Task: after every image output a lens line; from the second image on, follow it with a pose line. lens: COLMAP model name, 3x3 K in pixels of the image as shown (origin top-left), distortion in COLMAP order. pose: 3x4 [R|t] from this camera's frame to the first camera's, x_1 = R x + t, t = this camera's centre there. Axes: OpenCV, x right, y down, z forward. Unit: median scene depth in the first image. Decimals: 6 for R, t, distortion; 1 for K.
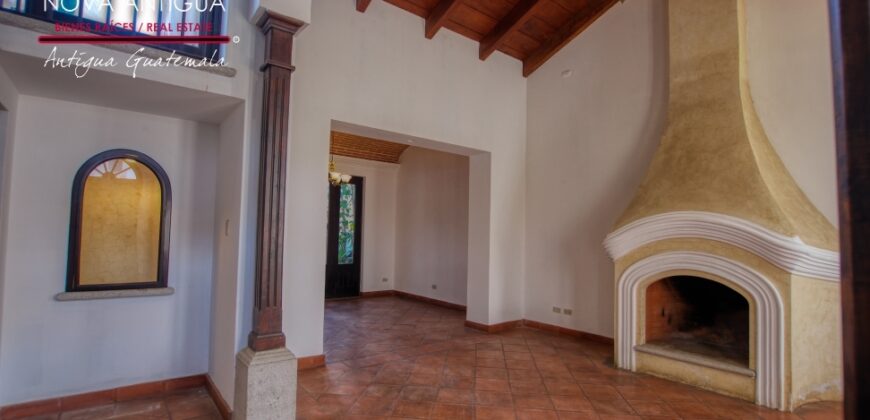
lens RADIAL K [[407.5, 0, 435.0], [0, 407.5, 214.3], [0, 0, 1]] dist [-0.030234, 0.000919]
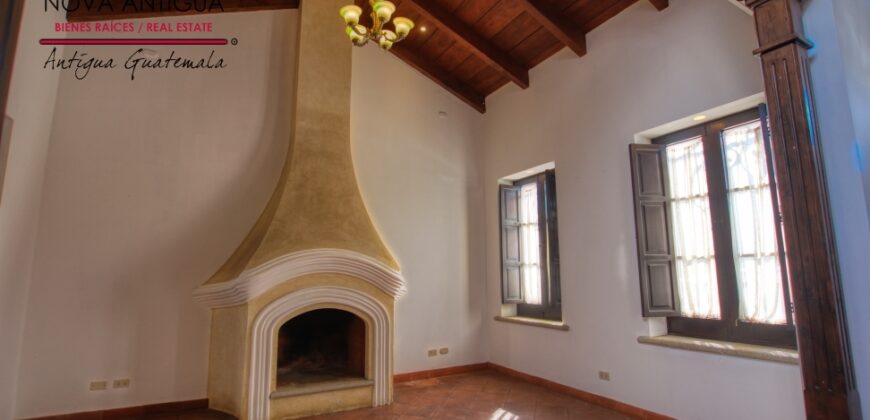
lens RADIAL K [[407.5, 0, 435.0], [0, 407.5, 214.3], [0, 0, 1]] dist [-0.030234, 0.000919]
pose [[0.175138, 0.120678, 0.977120, -0.385902], [-0.038409, 0.992541, -0.115699, 0.015912], [-0.983794, -0.017267, 0.178467, 0.493654]]
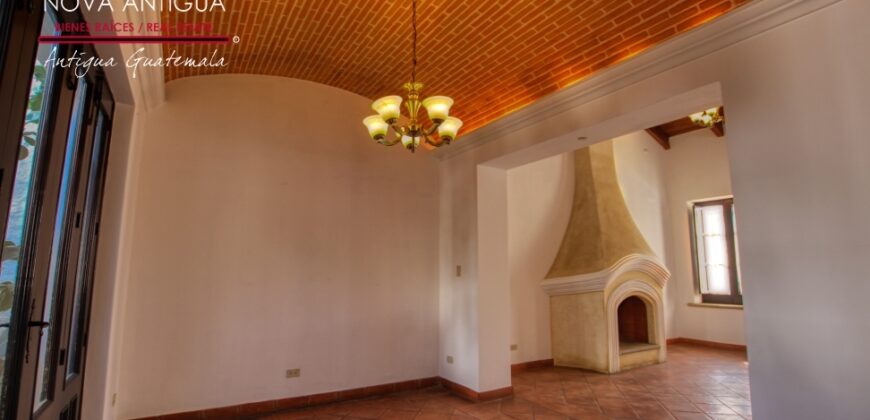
lens RADIAL K [[407.5, 0, 435.0], [0, 407.5, 214.3], [0, 0, 1]] dist [-0.030234, 0.000919]
pose [[0.129035, 0.116676, 0.984752, -0.995023], [-0.049107, 0.992587, -0.111170, 0.051116], [-0.990423, -0.034014, 0.133808, 1.483130]]
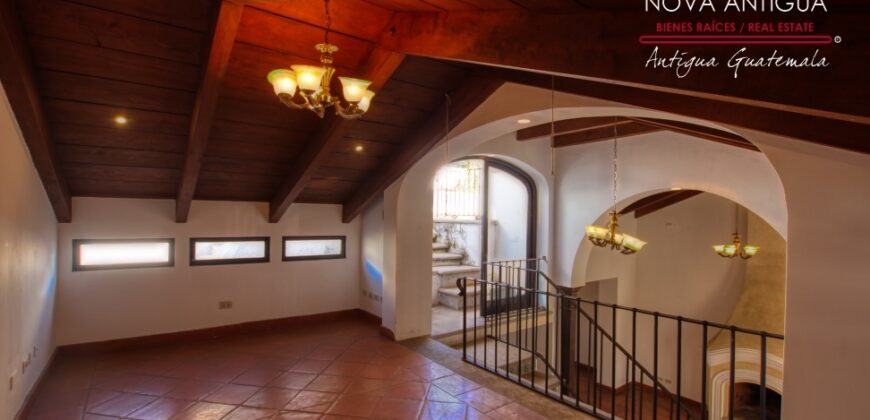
lens RADIAL K [[407.5, 0, 435.0], [0, 407.5, 214.3], [0, 0, 1]] dist [-0.030234, 0.000919]
pose [[0.999222, -0.012899, -0.037270, -0.701627], [0.014852, 0.998505, 0.052596, -0.688650], [0.036536, -0.053108, 0.997920, -0.753845]]
